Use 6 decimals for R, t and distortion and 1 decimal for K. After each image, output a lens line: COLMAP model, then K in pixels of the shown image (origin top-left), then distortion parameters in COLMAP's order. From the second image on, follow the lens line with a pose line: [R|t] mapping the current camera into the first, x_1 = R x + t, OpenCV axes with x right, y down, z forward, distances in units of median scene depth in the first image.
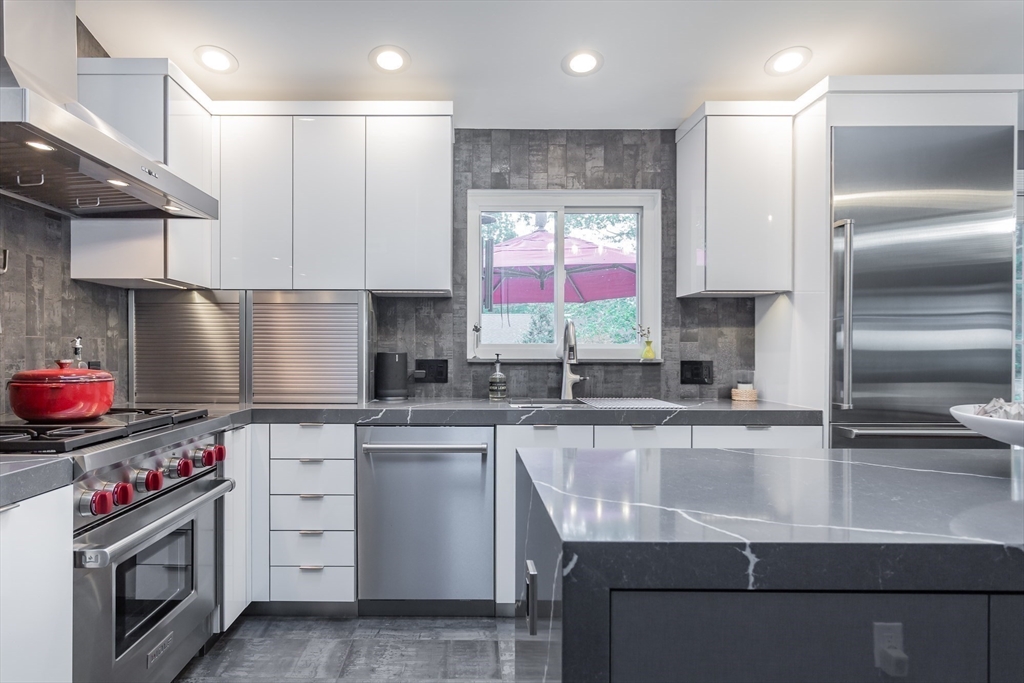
lens RADIAL K [[630.6, 0, 455.2], [0, 630.6, 351.9], [0, 0, 1]] dist [0.016020, -0.000038]
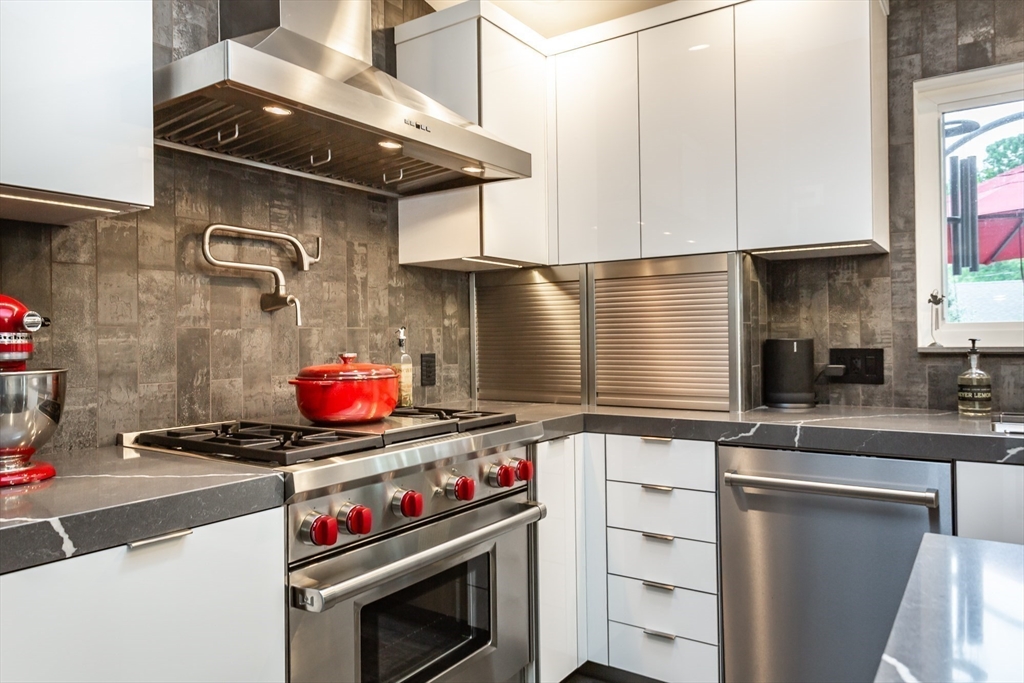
lens RADIAL K [[698.5, 0, 505.5], [0, 698.5, 333.9], [0, 0, 1]] dist [0.003112, 0.002096]
pose [[0.829483, -0.016882, -0.558277, 0.082364], [0.014114, 0.999857, -0.009265, -0.002219], [0.558354, -0.000194, 0.829603, 0.223877]]
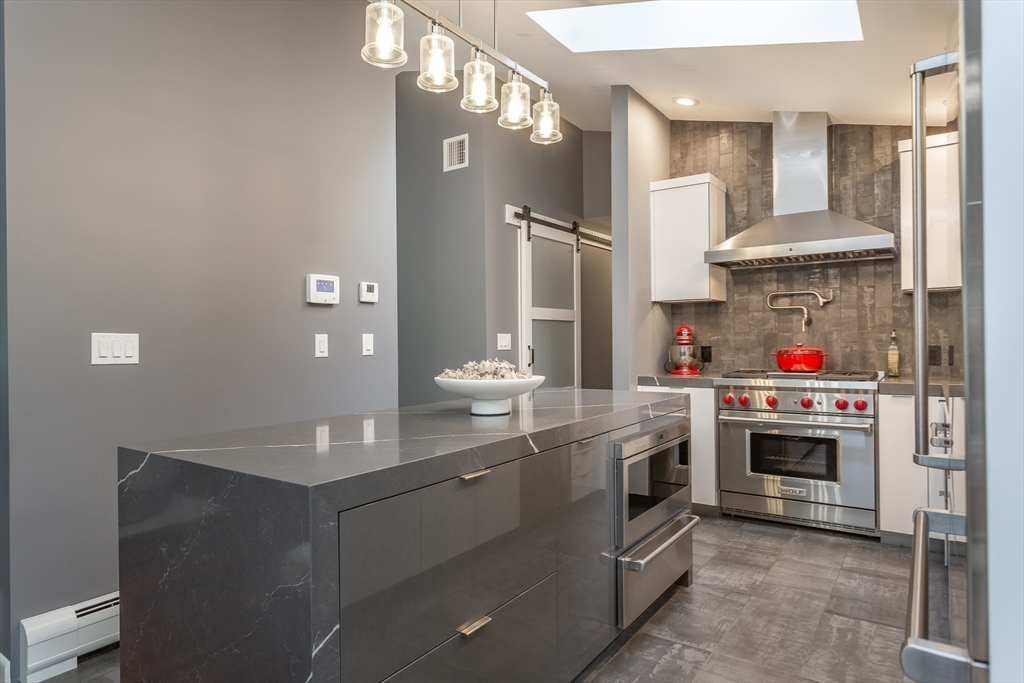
lens RADIAL K [[630.6, 0, 494.2], [0, 630.6, 339.3], [0, 0, 1]] dist [0.016020, -0.000038]
pose [[-0.591808, 0.001626, -0.806077, 1.202718], [0.006705, 0.999973, -0.002906, -0.001969], [0.806051, -0.007124, -0.591803, 1.029555]]
